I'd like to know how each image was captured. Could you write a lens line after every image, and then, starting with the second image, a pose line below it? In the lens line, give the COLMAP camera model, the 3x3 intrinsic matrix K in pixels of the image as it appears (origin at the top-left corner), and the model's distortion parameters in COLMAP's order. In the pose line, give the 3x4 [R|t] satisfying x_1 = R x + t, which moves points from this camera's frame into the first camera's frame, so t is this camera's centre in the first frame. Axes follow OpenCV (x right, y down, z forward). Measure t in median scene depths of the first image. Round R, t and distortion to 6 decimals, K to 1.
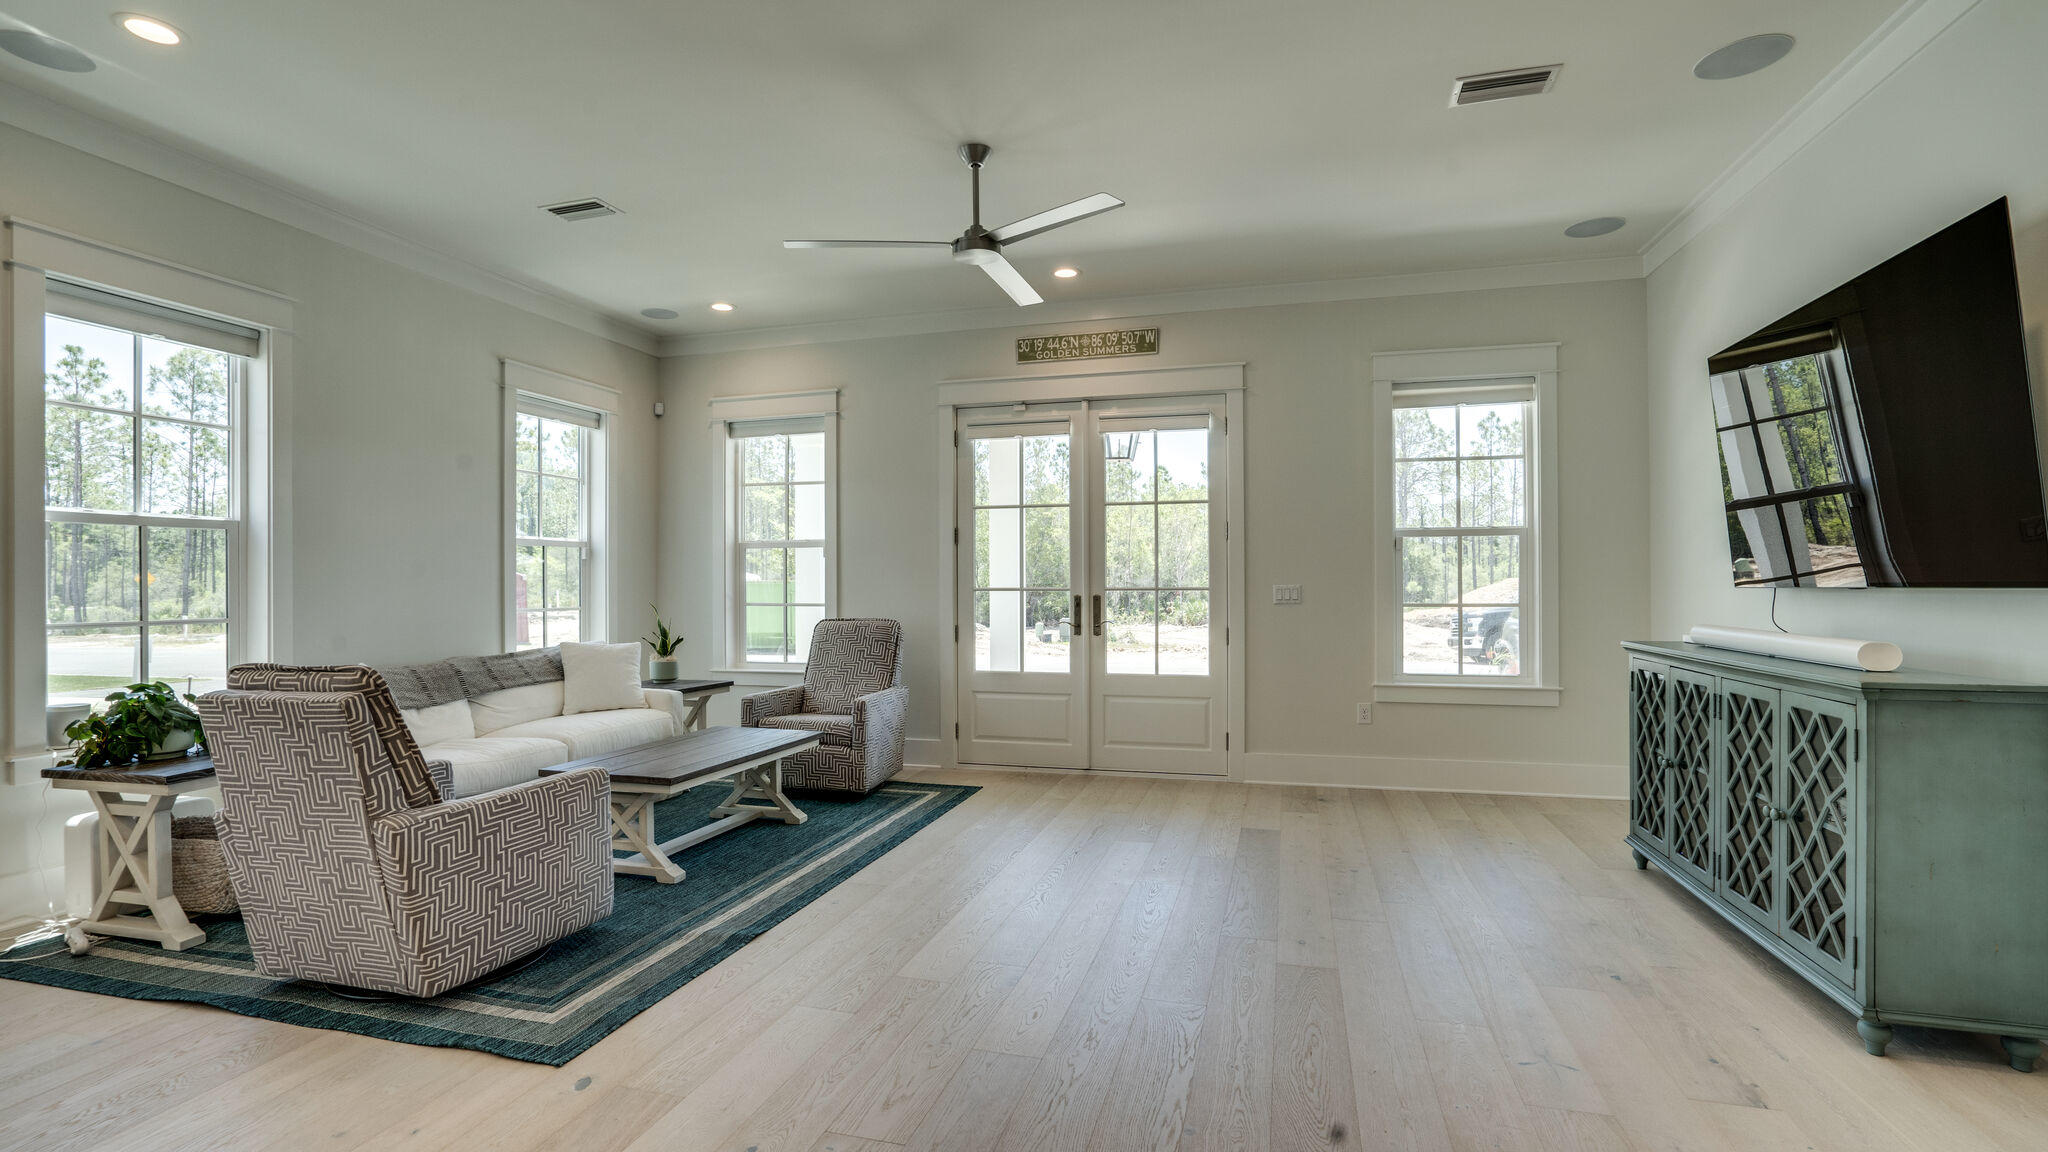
lens RADIAL K [[947.1, 0, 1020.7], [0, 947.1, 581.3], [0, 0, 1]] dist [-0.053001, 0.025708]
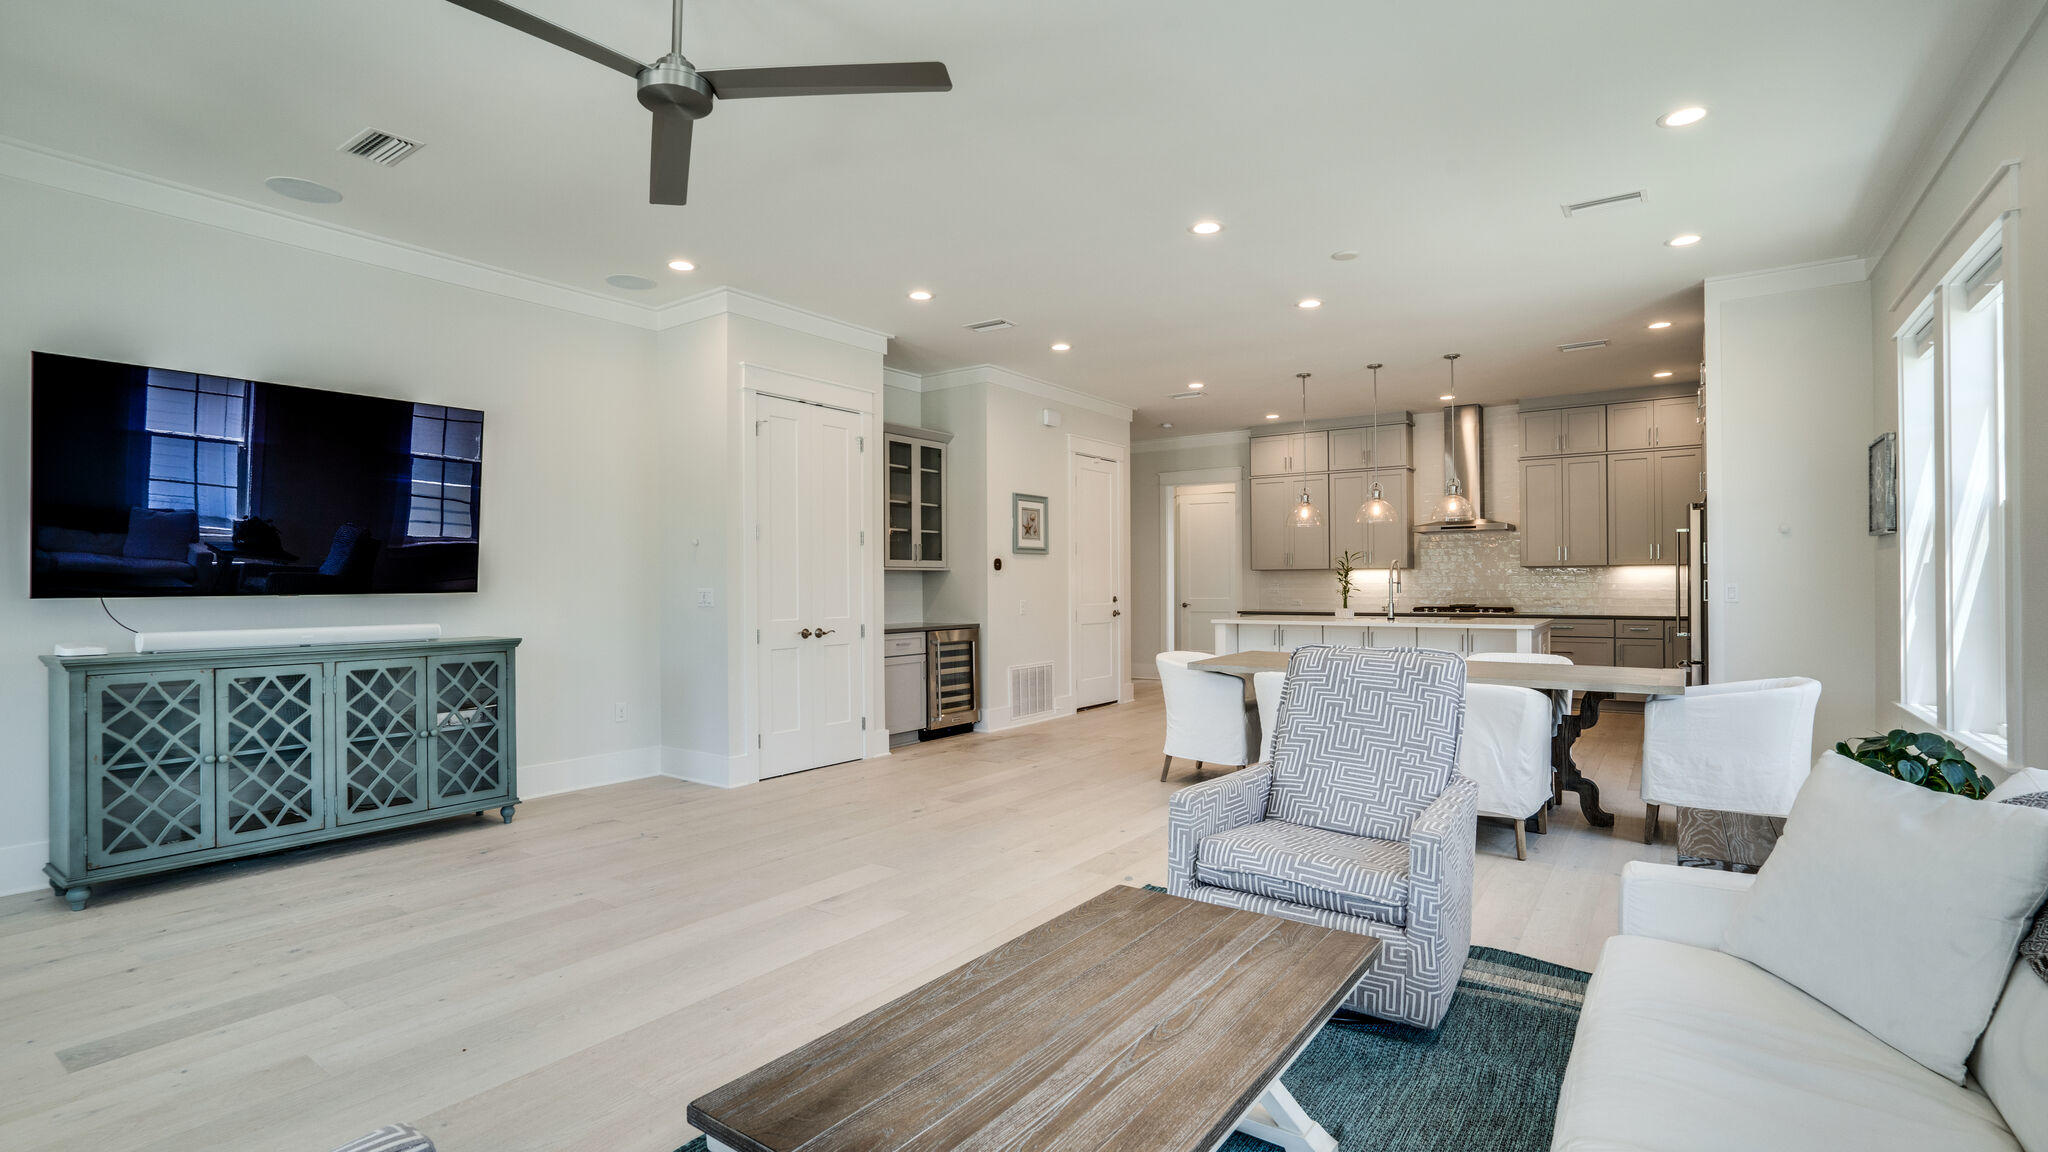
lens RADIAL K [[947.1, 0, 1020.7], [0, 947.1, 581.3], [0, 0, 1]] dist [-0.053001, 0.025708]
pose [[-0.941348, 0.010900, 0.337262, -0.438715], [0.008844, 0.999932, -0.007634, 0.004601], [-0.337322, -0.004203, -0.941380, 1.352113]]
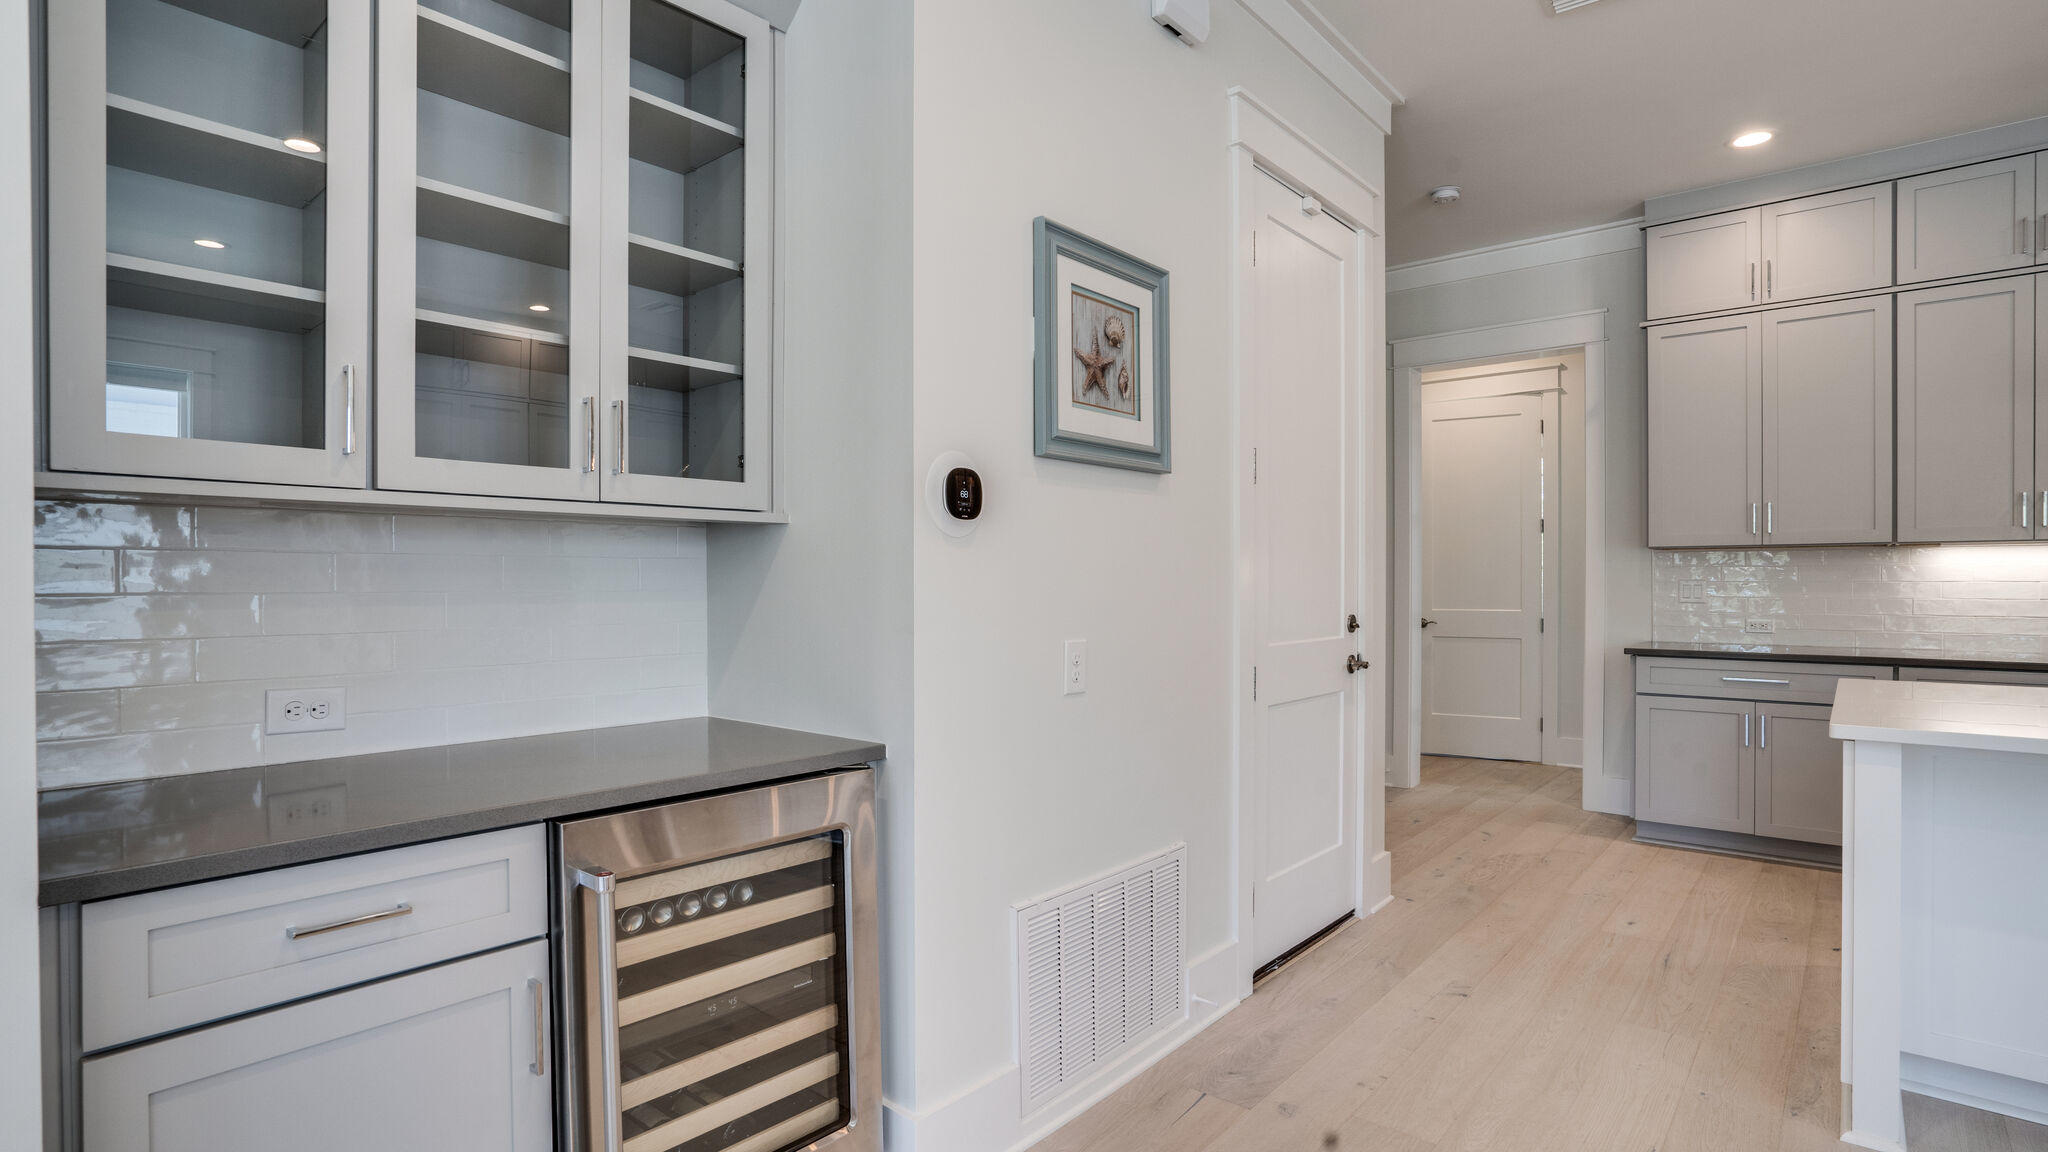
lens RADIAL K [[1009.0, 0, 1017.1], [0, 1009.0, 589.2], [0, 0, 1]] dist [-0.053216, 0.026427]
pose [[-0.906918, 0.003432, 0.421294, -0.011444], [0.005156, 0.999982, 0.002952, 0.000241], [-0.421276, 0.004850, -0.906919, 0.095733]]
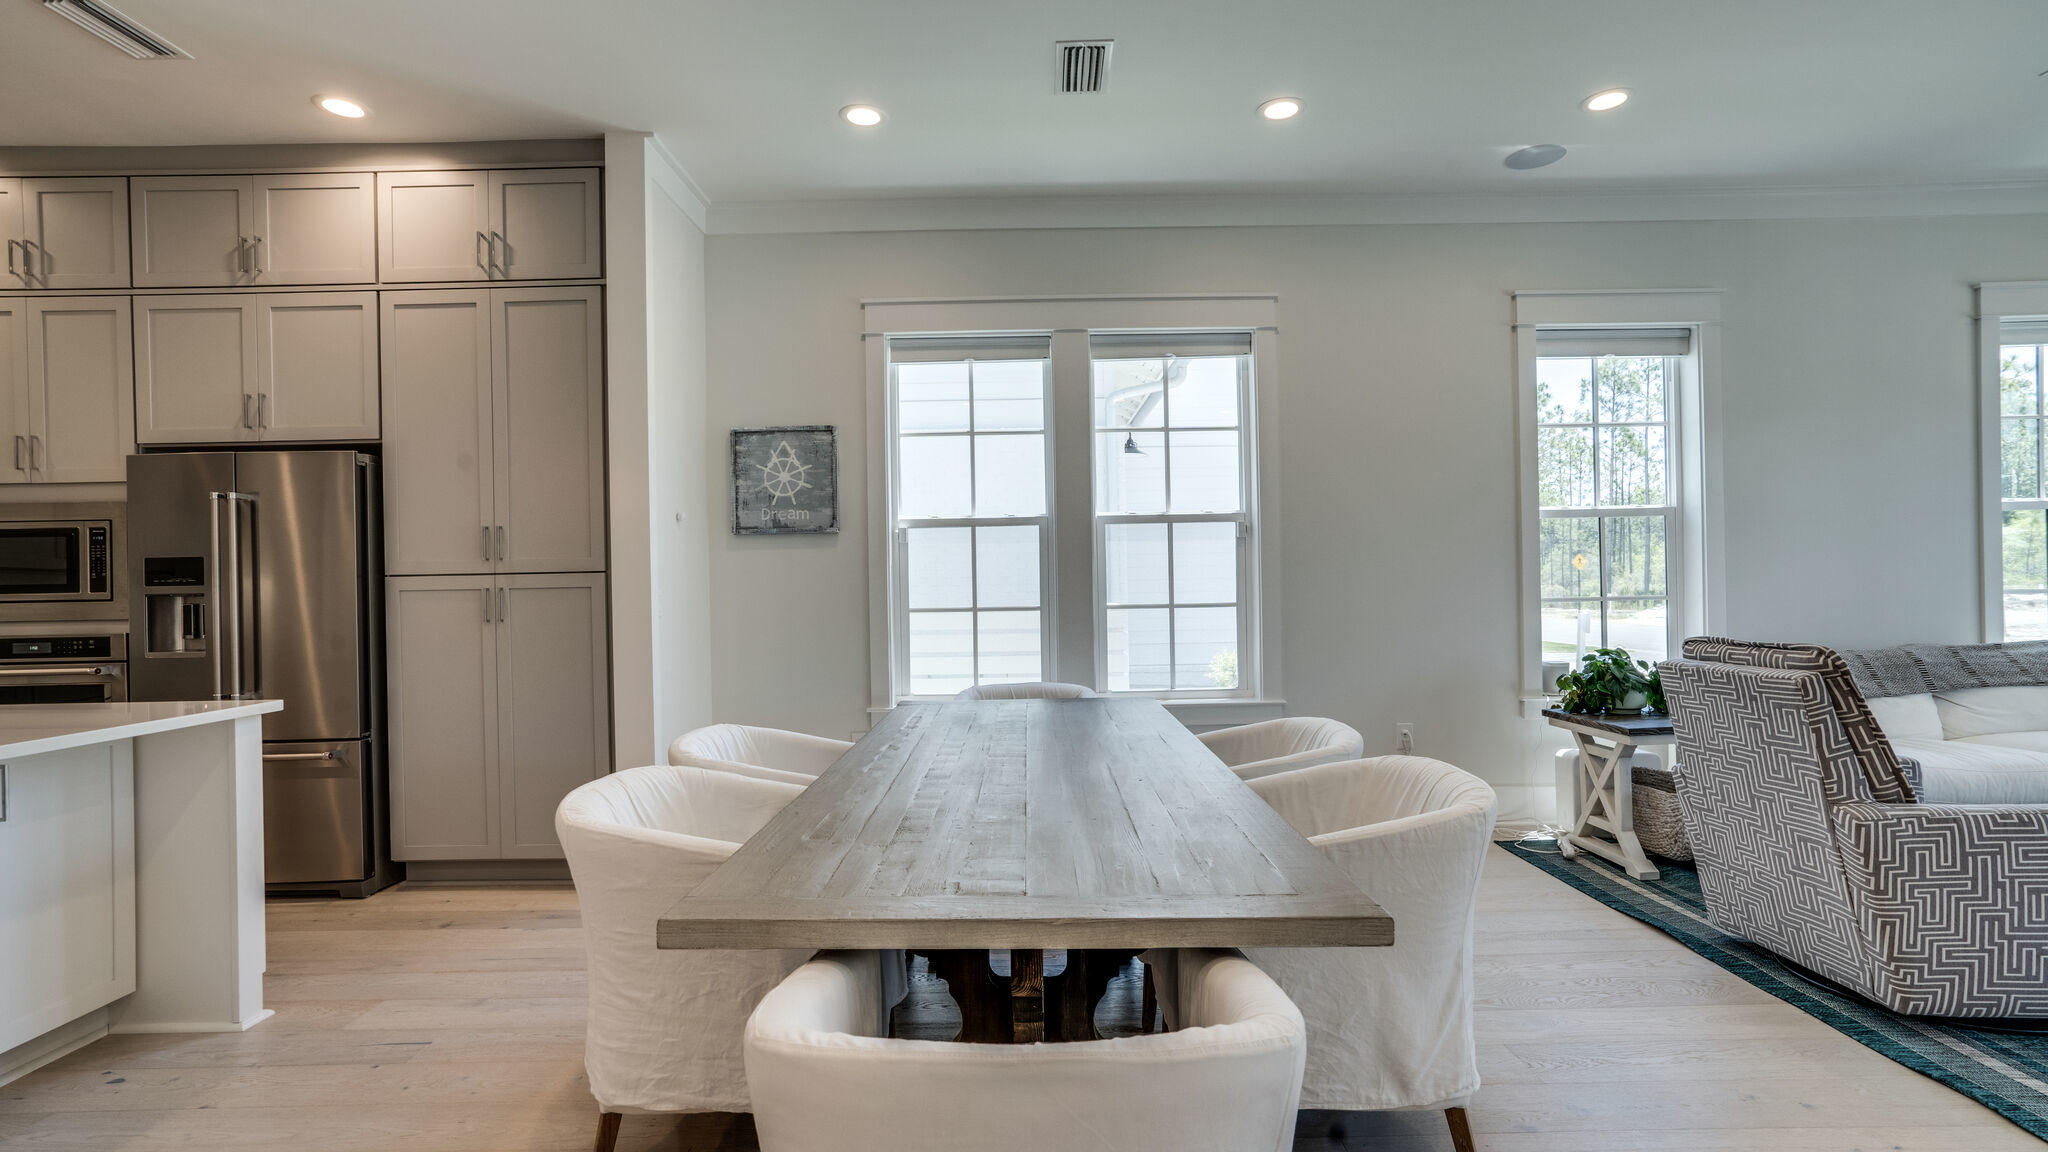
lens RADIAL K [[939.3, 0, 1022.7], [0, 939.3, 581.1], [0, 0, 1]] dist [-0.032498, 0.019270]
pose [[0.271588, 0.000903, -0.962413, 0.003151], [0.019996, 0.999778, 0.006581, -0.000111], [0.962206, -0.021032, 0.271510, -0.042569]]
